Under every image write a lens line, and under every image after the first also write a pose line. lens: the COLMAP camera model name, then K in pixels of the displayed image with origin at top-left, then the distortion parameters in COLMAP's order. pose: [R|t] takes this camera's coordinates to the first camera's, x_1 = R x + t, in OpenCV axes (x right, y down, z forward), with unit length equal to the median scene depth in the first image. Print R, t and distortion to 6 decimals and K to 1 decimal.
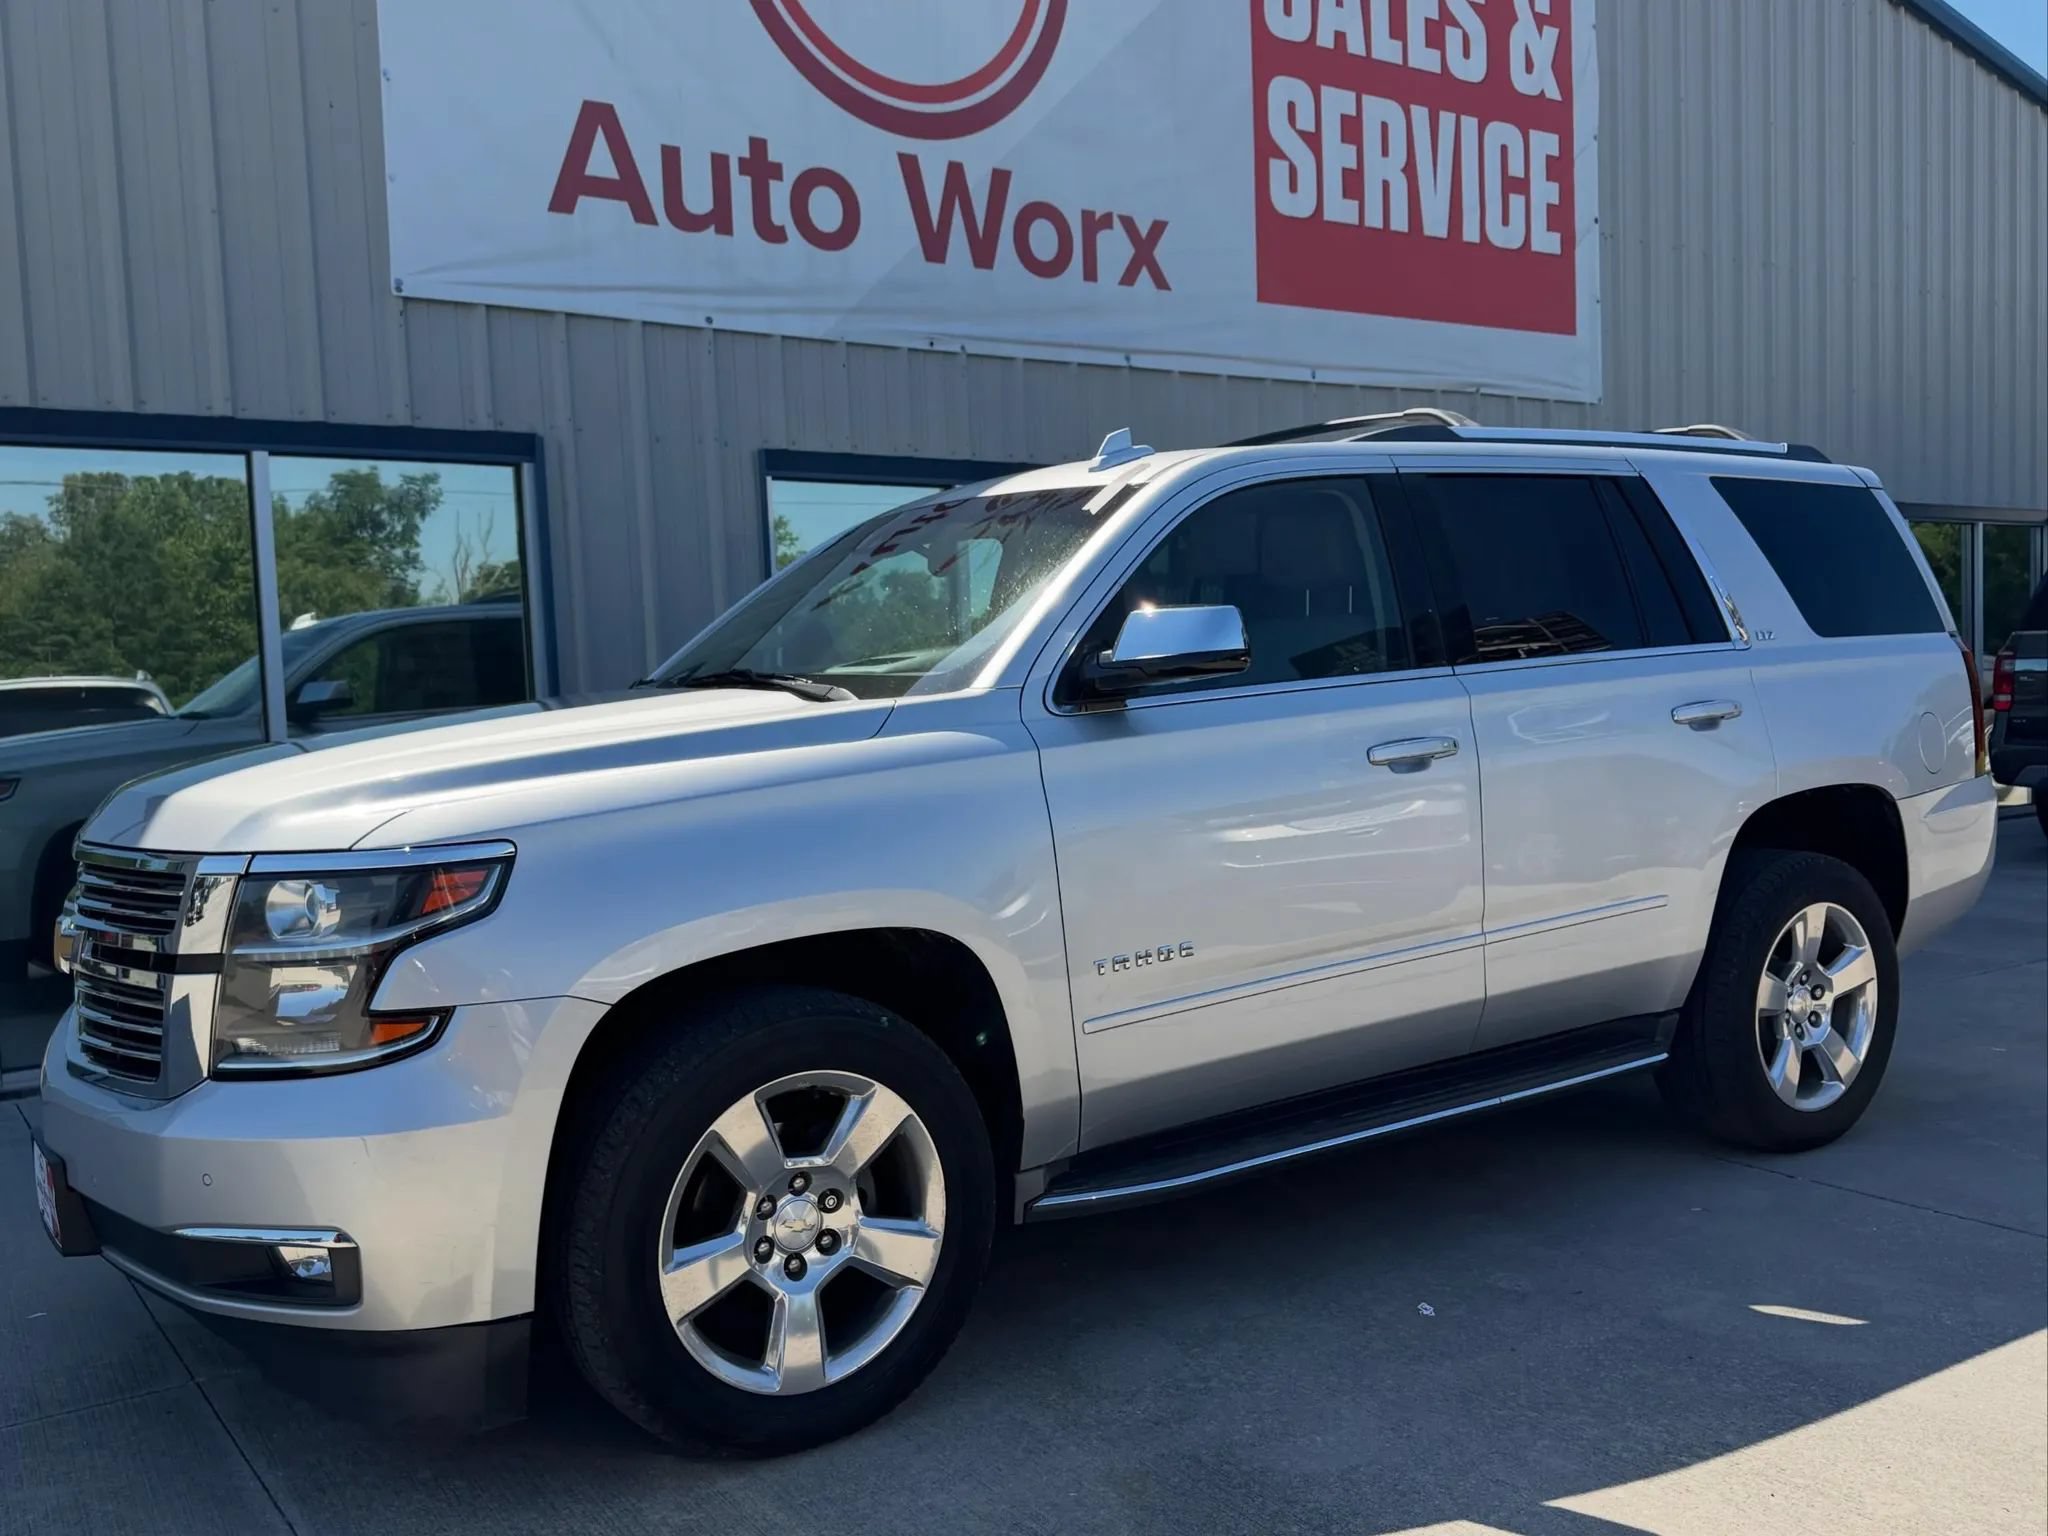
lens RADIAL K [[1799.0, 0, 1034.4], [0, 1799.0, 805.5], [0, 0, 1]] dist [0.068321, -0.109443]
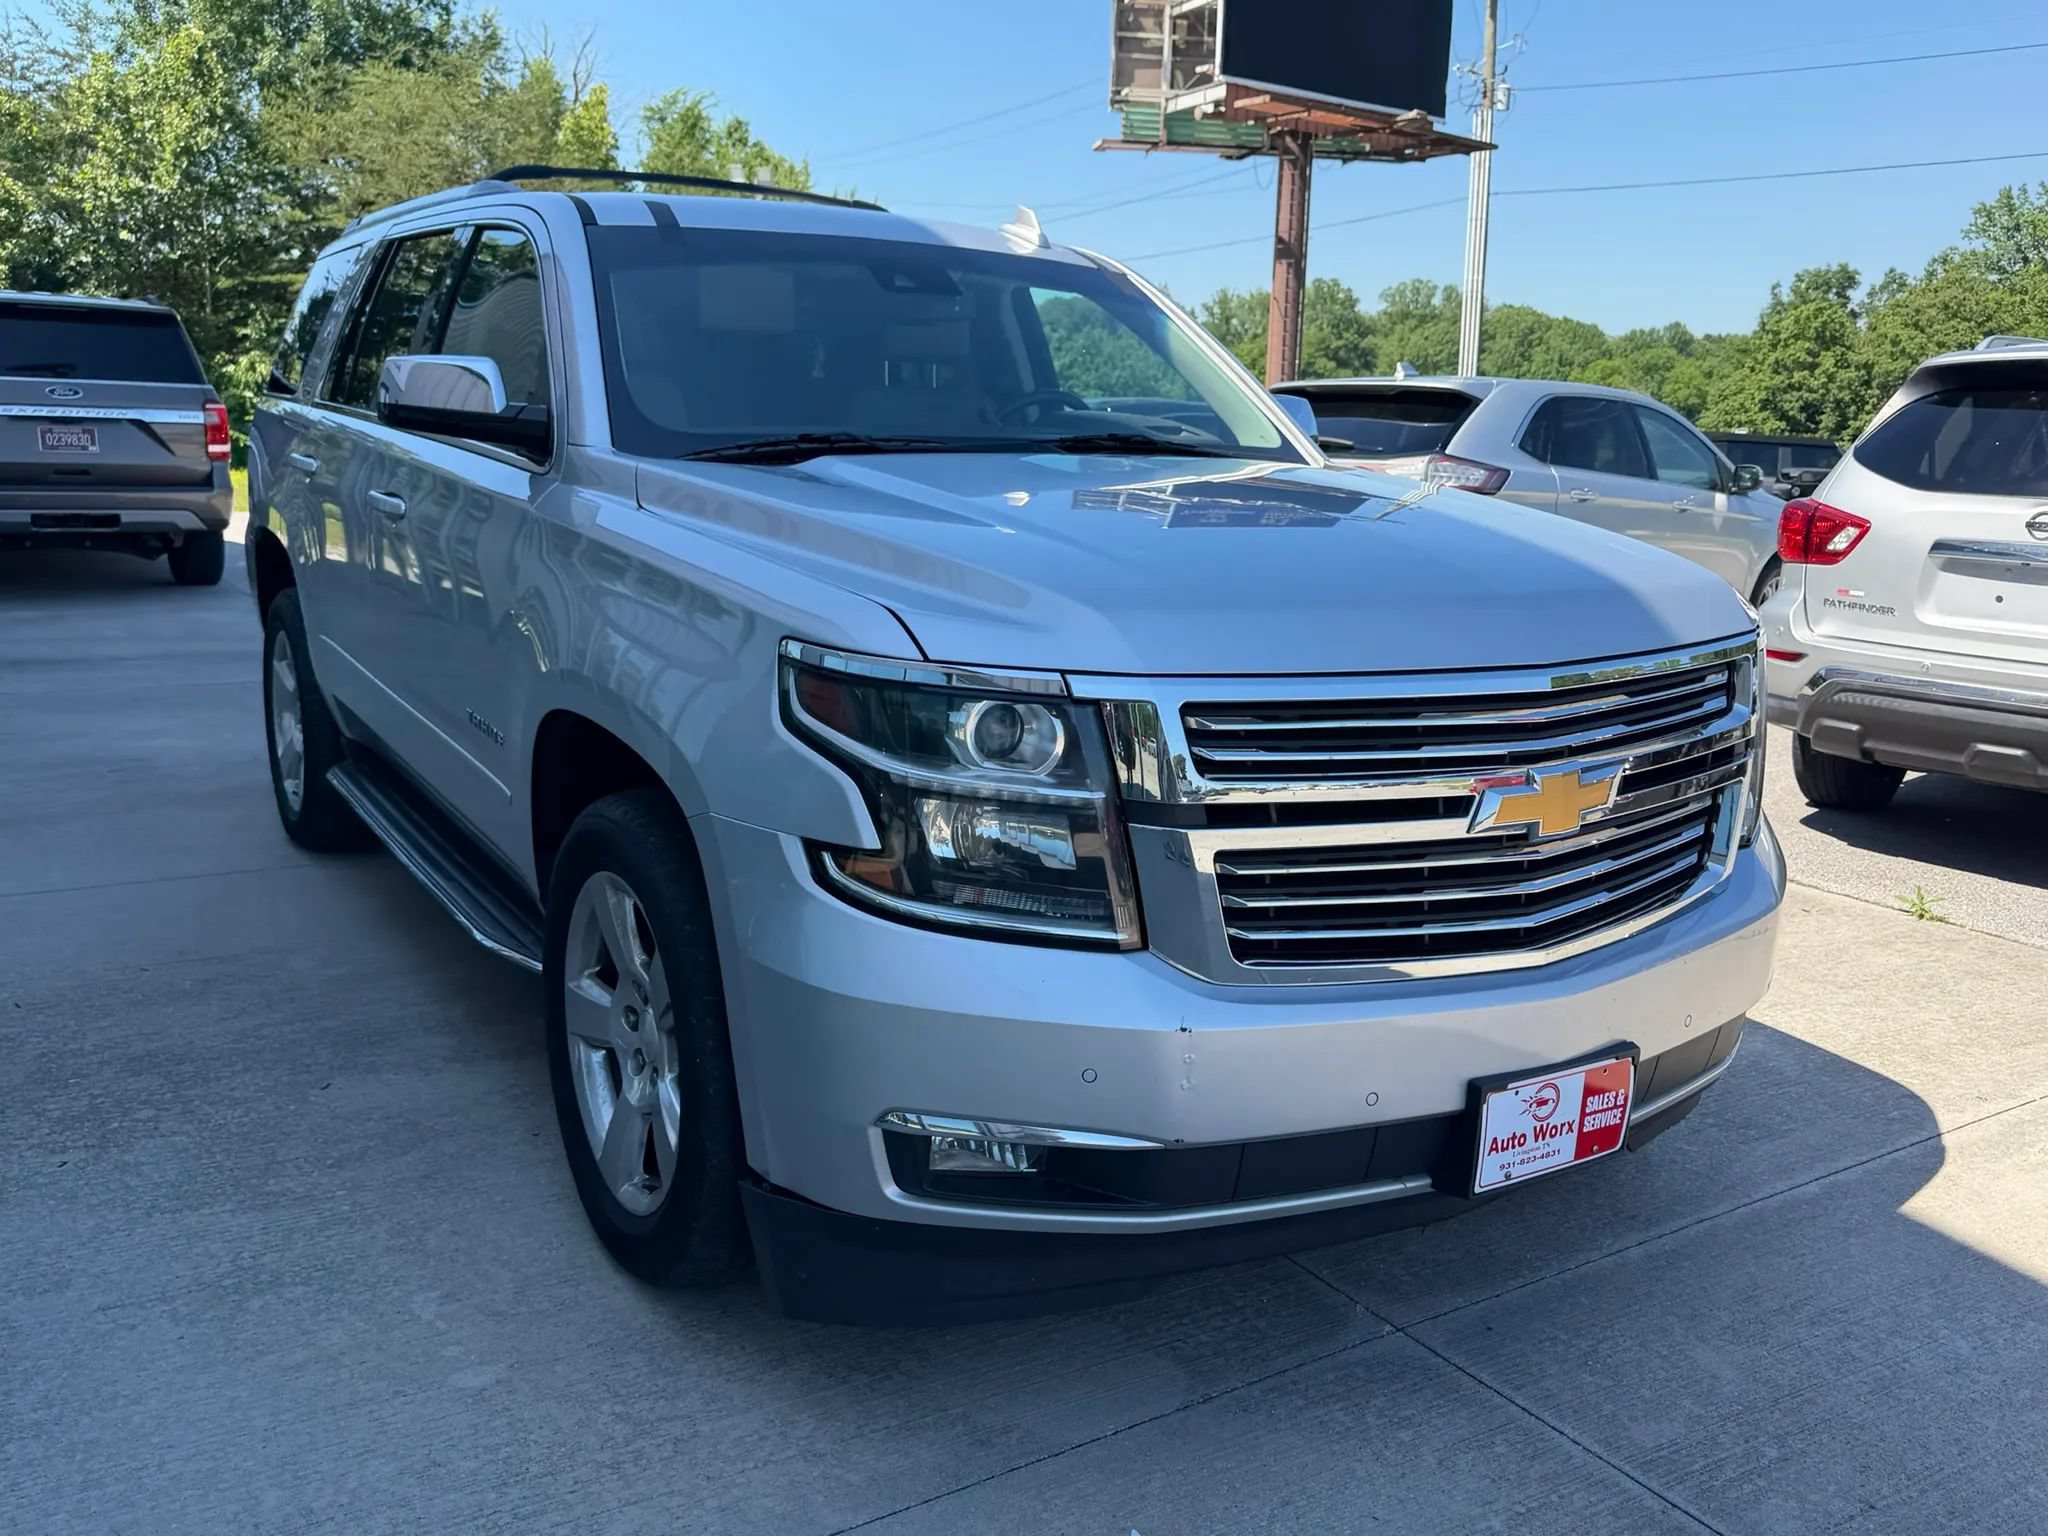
lens RADIAL K [[1688.3, 0, 1031.0], [0, 1688.3, 786.4], [0, 0, 1]] dist [0.059142, -0.091500]
pose [[0.041591, -0.185539, 0.981756, -0.910696], [0.041510, 0.982079, 0.183841, -0.051032], [-0.998272, 0.033107, 0.048547, 0.873896]]
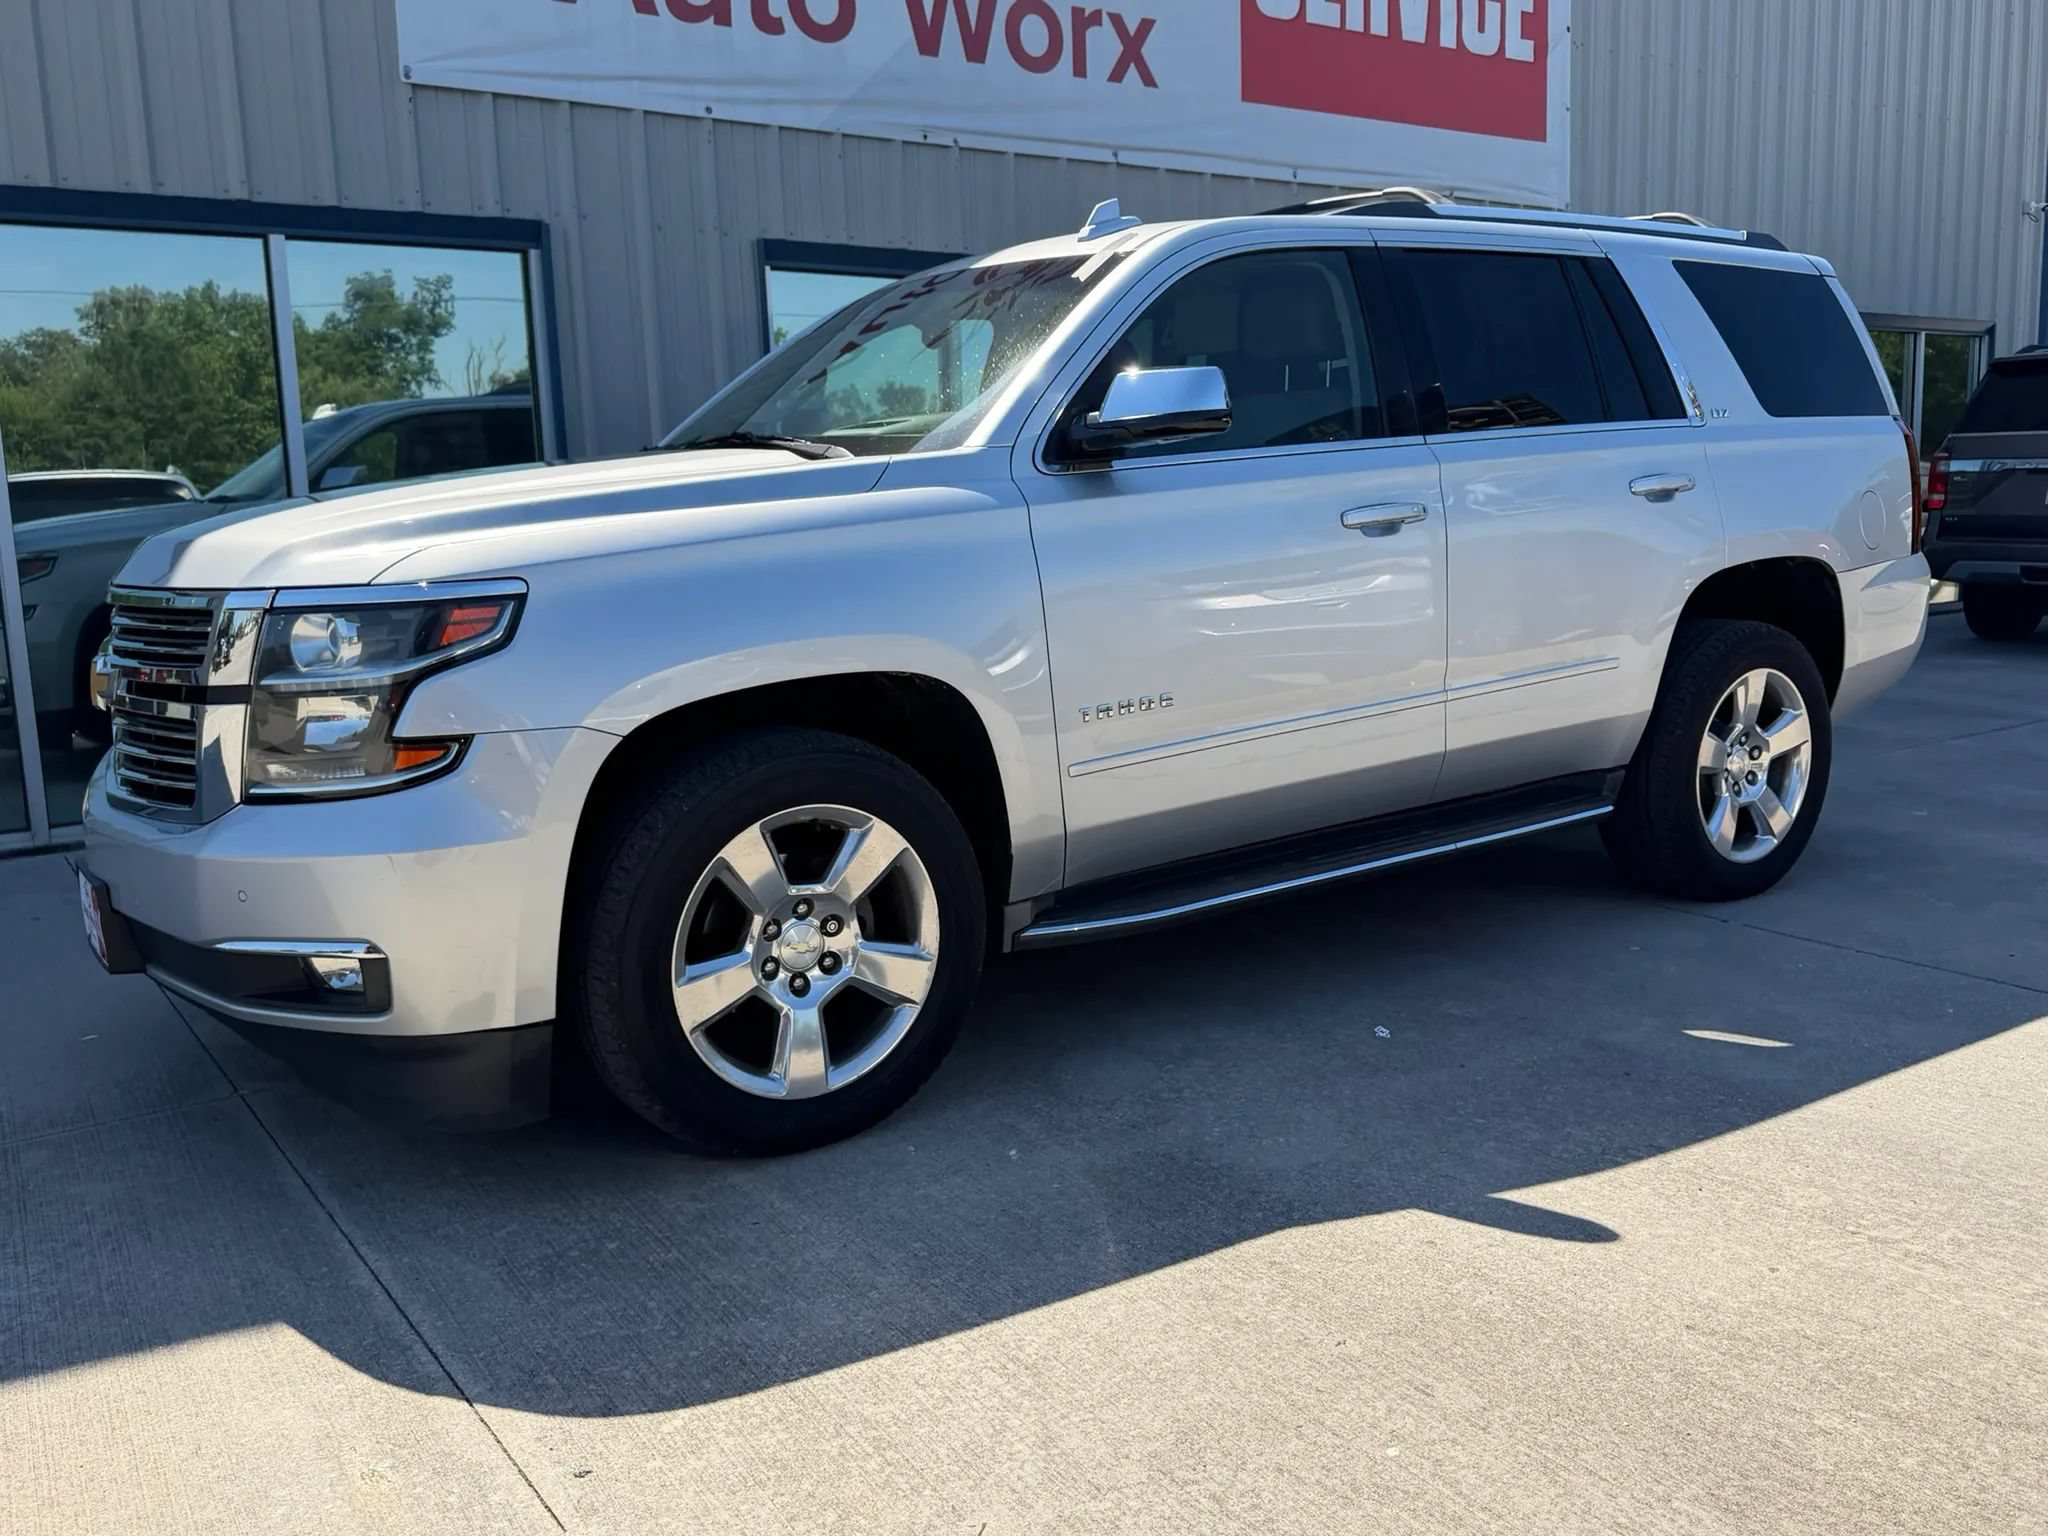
lens RADIAL K [[1688.3, 0, 1039.6], [0, 1688.3, 749.5], [0, 0, 1]] dist [0.059142, -0.091500]
pose [[0.999932, 0.004752, 0.010687, -0.000560], [-0.005607, 0.996664, 0.081427, 0.023145], [-0.010265, -0.081481, 0.996622, 0.006552]]
